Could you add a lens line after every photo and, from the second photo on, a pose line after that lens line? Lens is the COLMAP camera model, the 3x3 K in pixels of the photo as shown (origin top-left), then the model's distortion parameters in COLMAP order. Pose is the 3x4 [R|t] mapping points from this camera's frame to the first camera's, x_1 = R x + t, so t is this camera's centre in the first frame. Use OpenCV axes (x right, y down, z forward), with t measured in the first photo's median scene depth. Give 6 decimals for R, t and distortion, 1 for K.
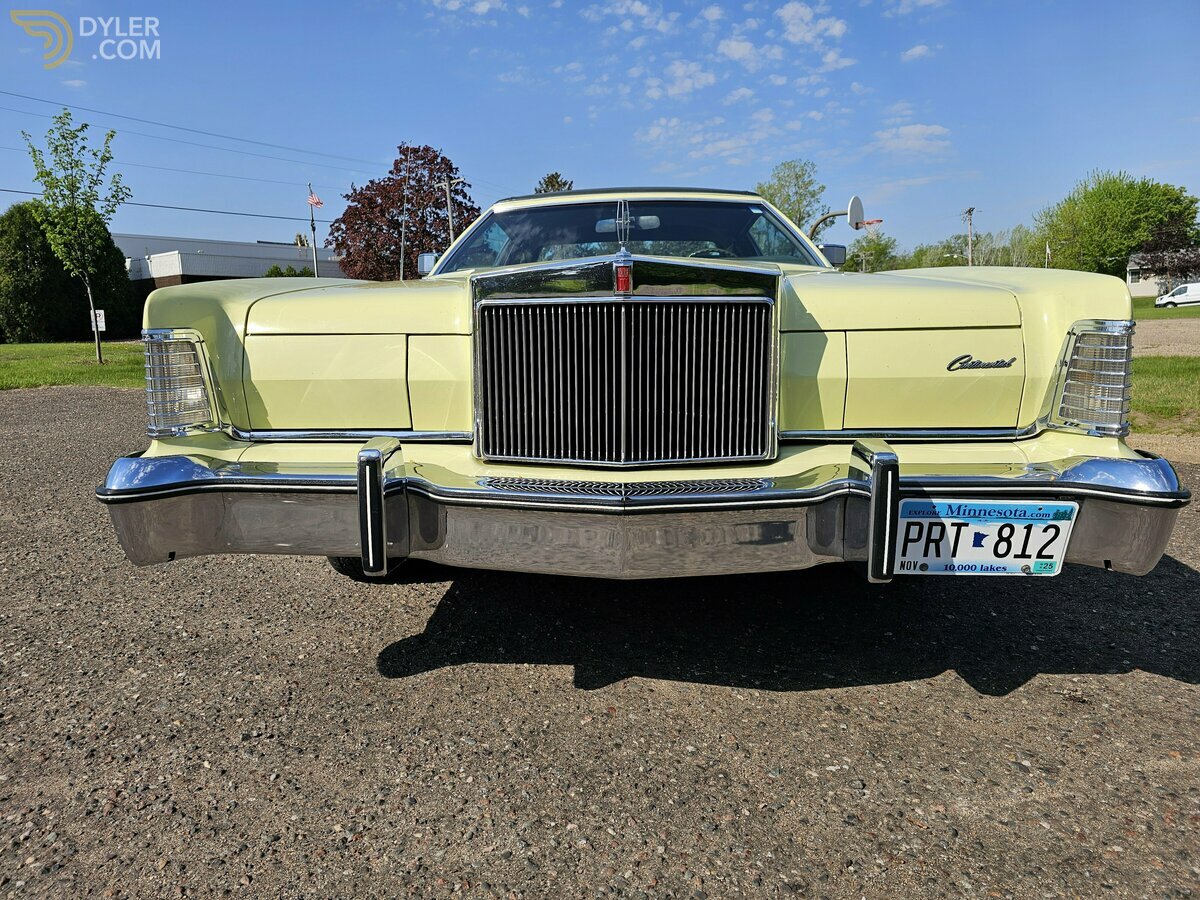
lens RADIAL K [[813.1, 0, 604.2], [0, 813.1, 443.7], [0, 0, 1]] dist [0.039217, -0.023993]
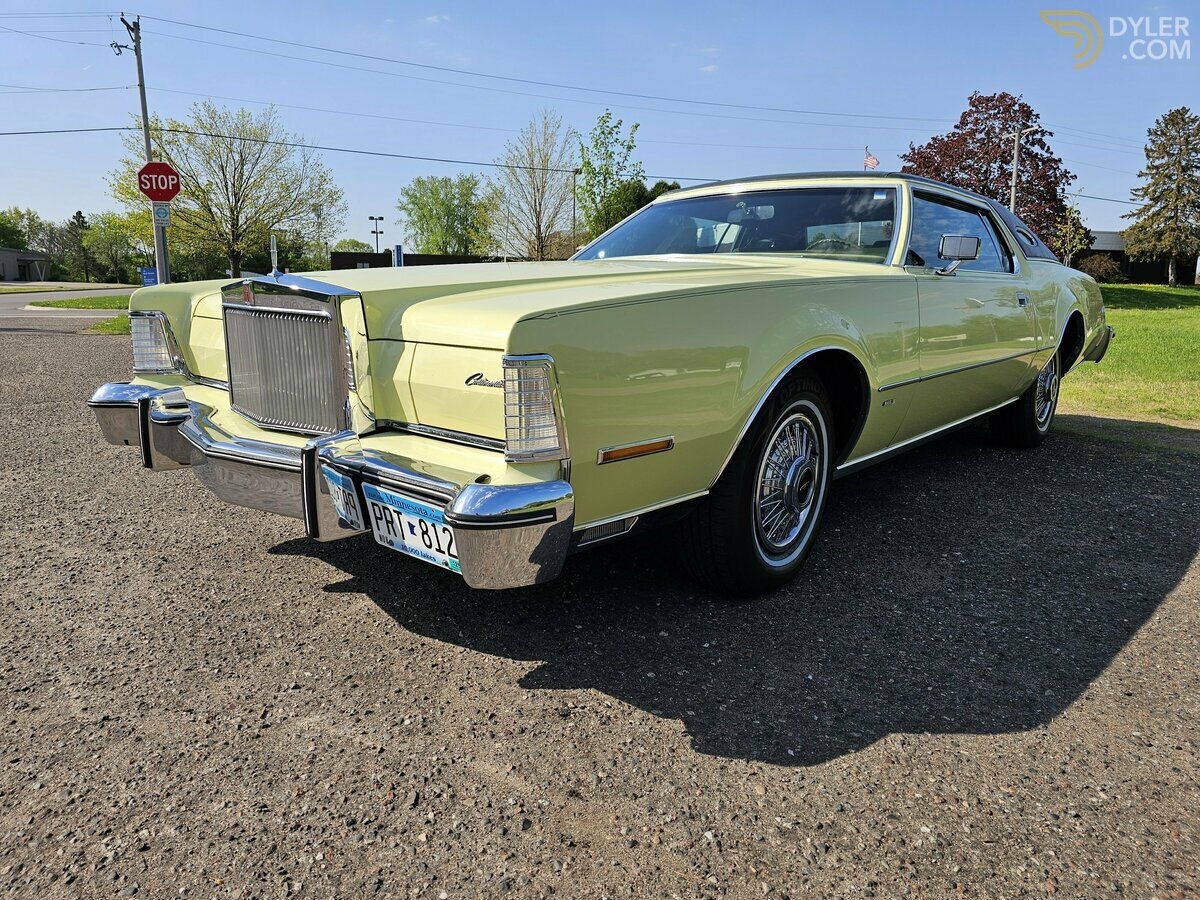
lens RADIAL K [[813.1, 0, 583.8], [0, 813.1, 435.6], [0, 0, 1]] dist [0.039217, -0.023993]
pose [[0.781867, 0.144300, -0.606516, 1.052613], [-0.123285, 0.989421, 0.076471, -0.106316], [0.611134, 0.014985, 0.791385, 0.171903]]
